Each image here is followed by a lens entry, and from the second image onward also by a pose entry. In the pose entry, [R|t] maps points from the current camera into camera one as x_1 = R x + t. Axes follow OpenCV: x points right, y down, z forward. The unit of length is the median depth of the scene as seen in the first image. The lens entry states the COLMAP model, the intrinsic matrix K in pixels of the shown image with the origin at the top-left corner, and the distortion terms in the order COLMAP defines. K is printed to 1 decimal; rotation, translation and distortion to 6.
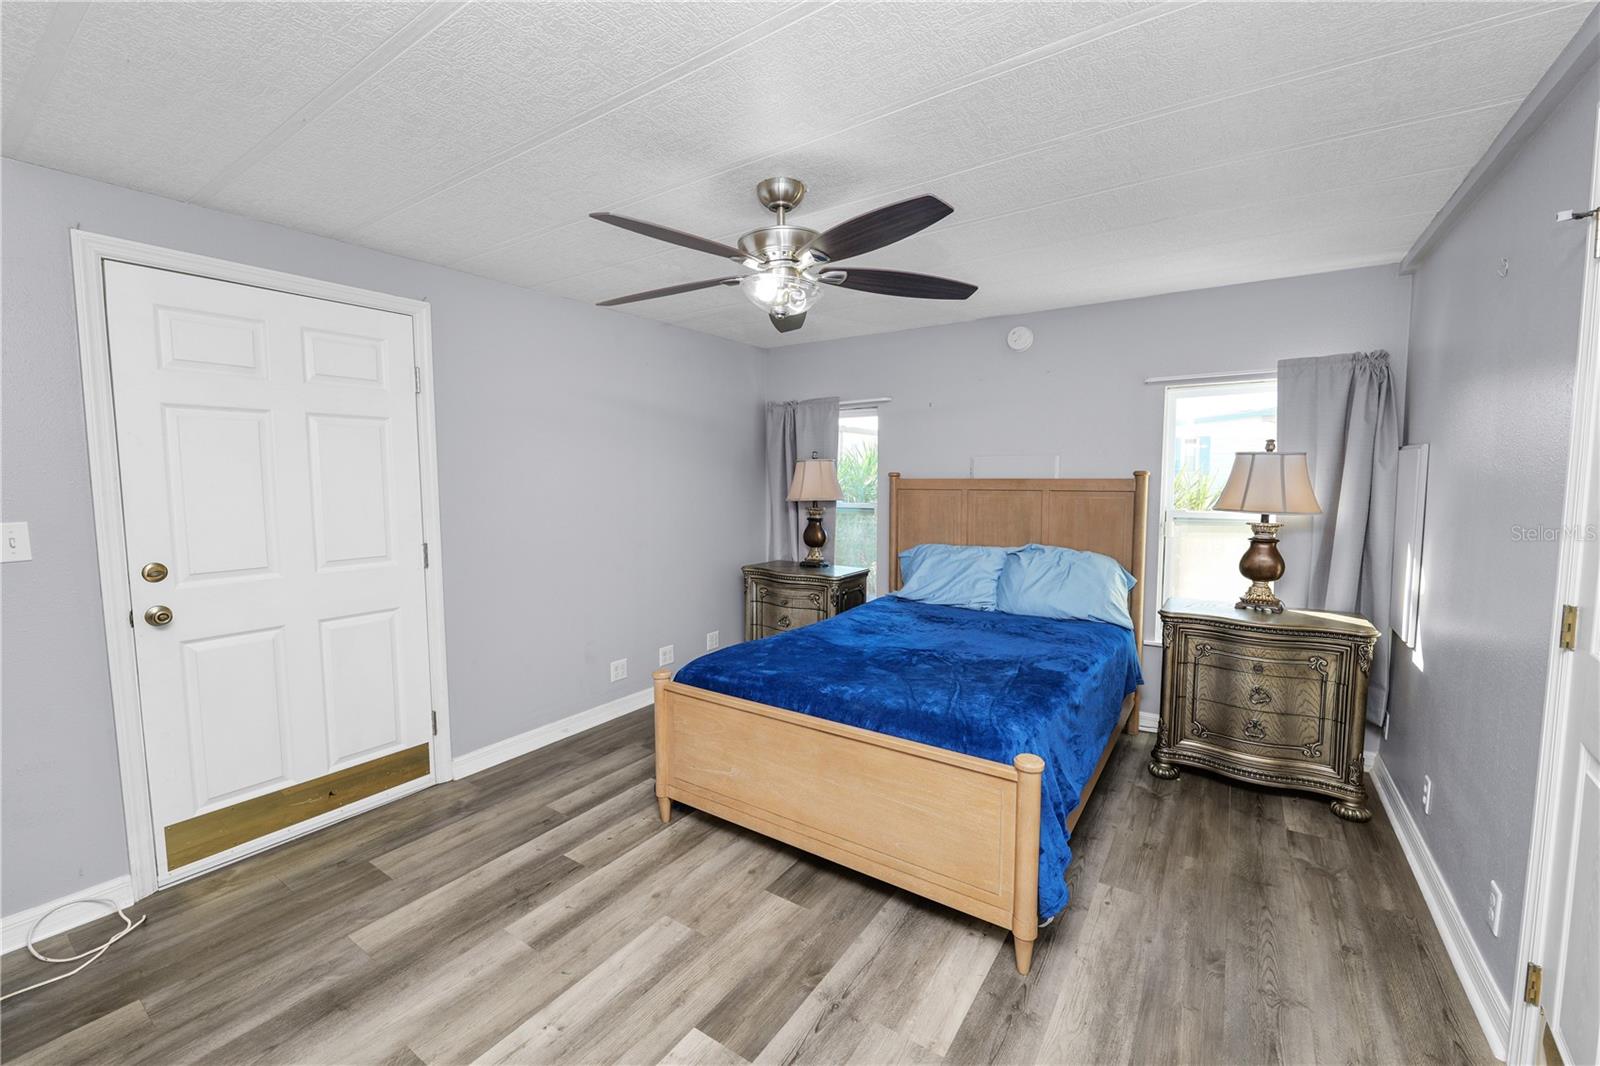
lens RADIAL K [[652.8, 0, 800.5], [0, 652.8, 541.3], [0, 0, 1]] dist [-0.012709, 0.001634]
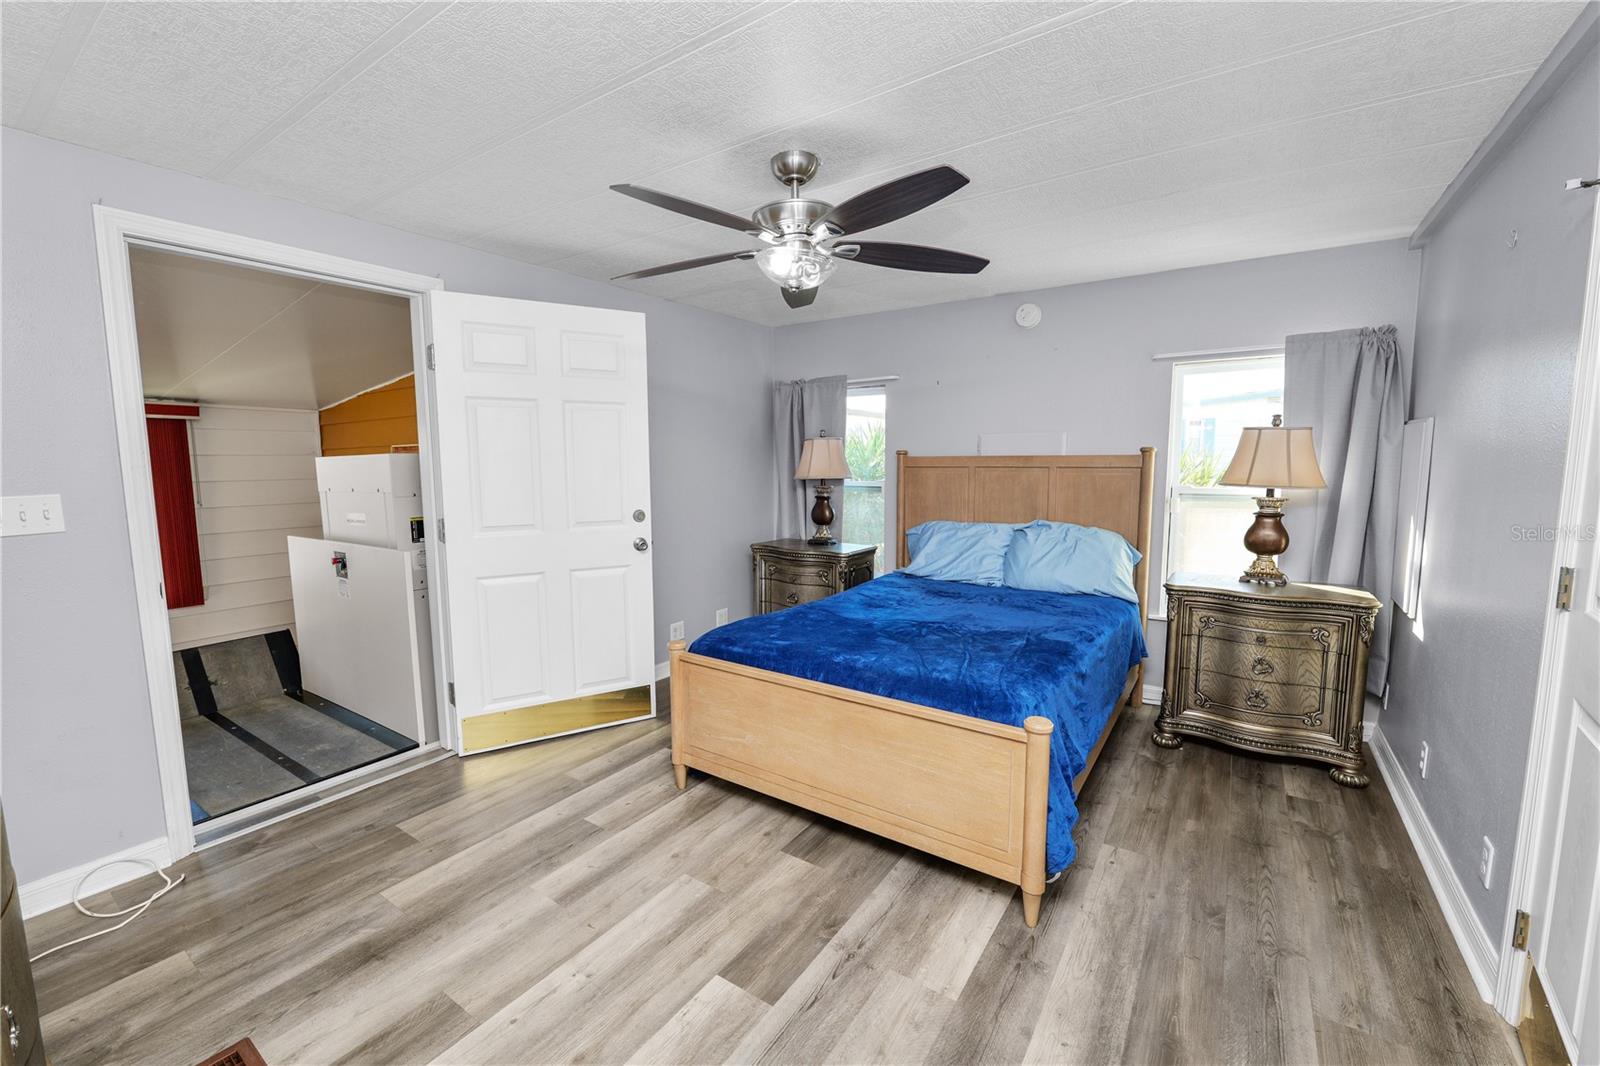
lens RADIAL K [[652.8, 0, 801.1], [0, 652.8, 543.9], [0, 0, 1]] dist [-0.012709, 0.001634]
pose [[0.999996, -0.001691, -0.002334, -0.015161], [0.001755, 0.999614, 0.027719, 0.016582], [0.002286, -0.027723, 0.999613, -0.017007]]
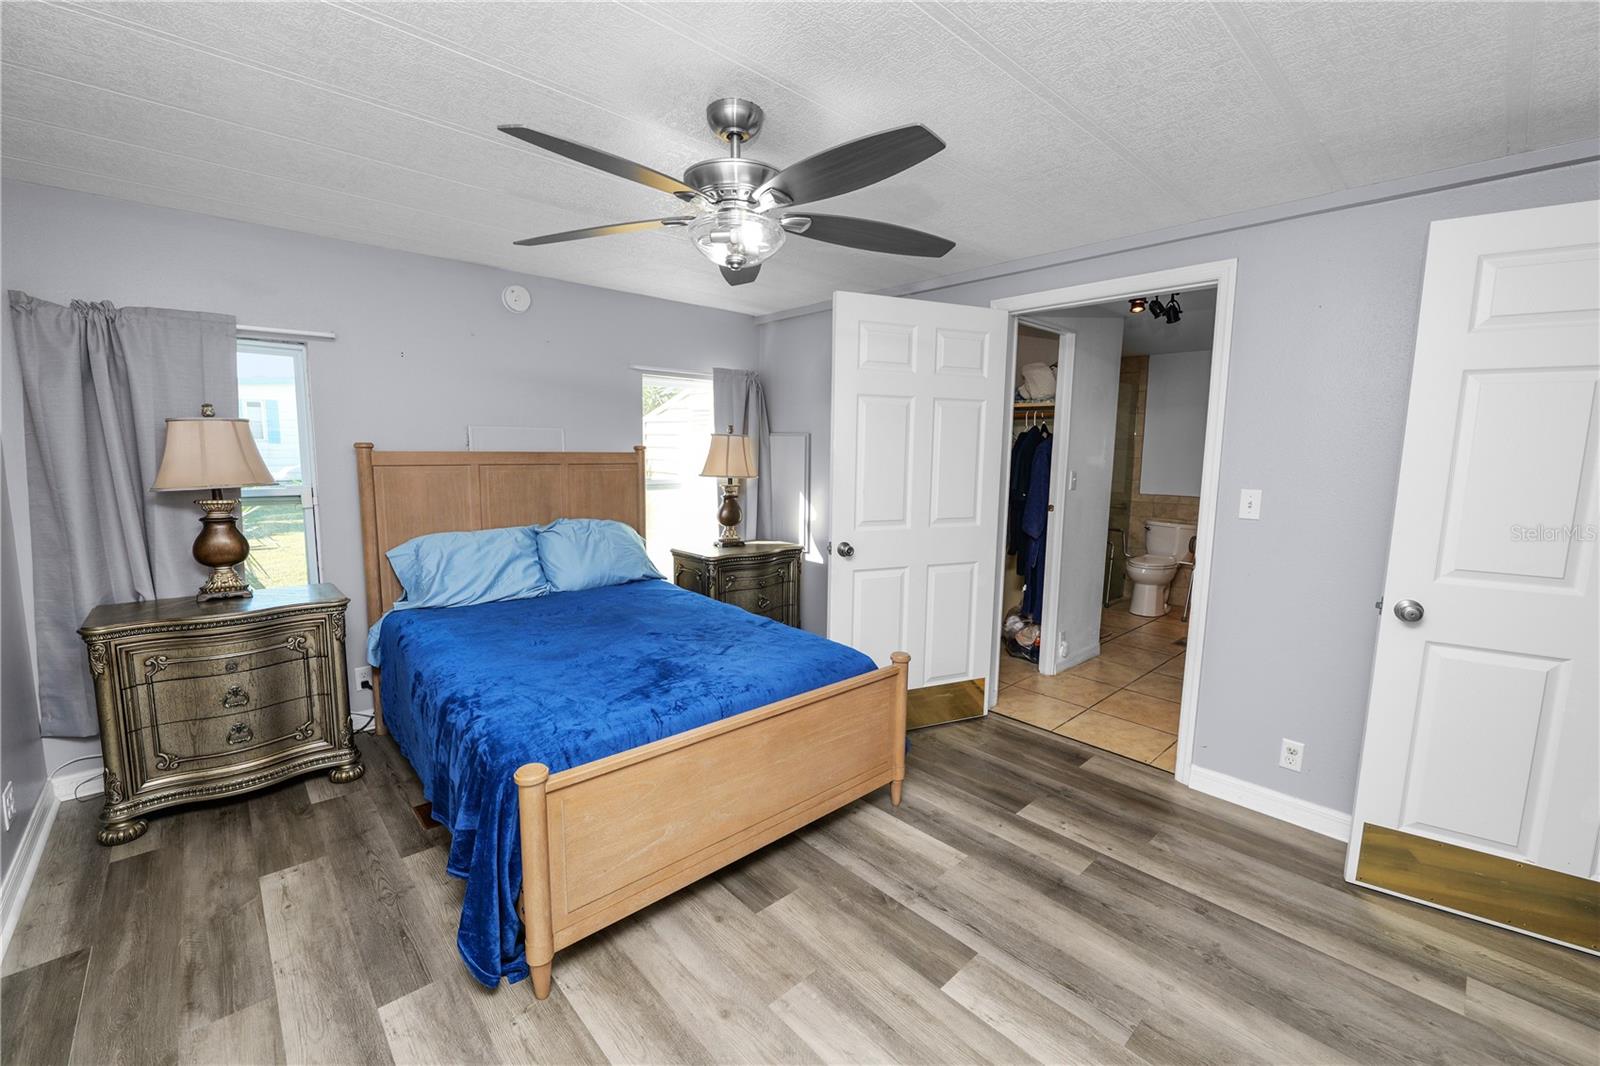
lens RADIAL K [[652.8, 0, 814.1], [0, 652.8, 529.9], [0, 0, 1]] dist [-0.012709, 0.001634]
pose [[0.218508, -0.111898, 0.969398, -0.701199], [0.087628, 0.991640, 0.094714, -0.054387], [-0.971893, 0.064251, 0.226487, 0.570772]]
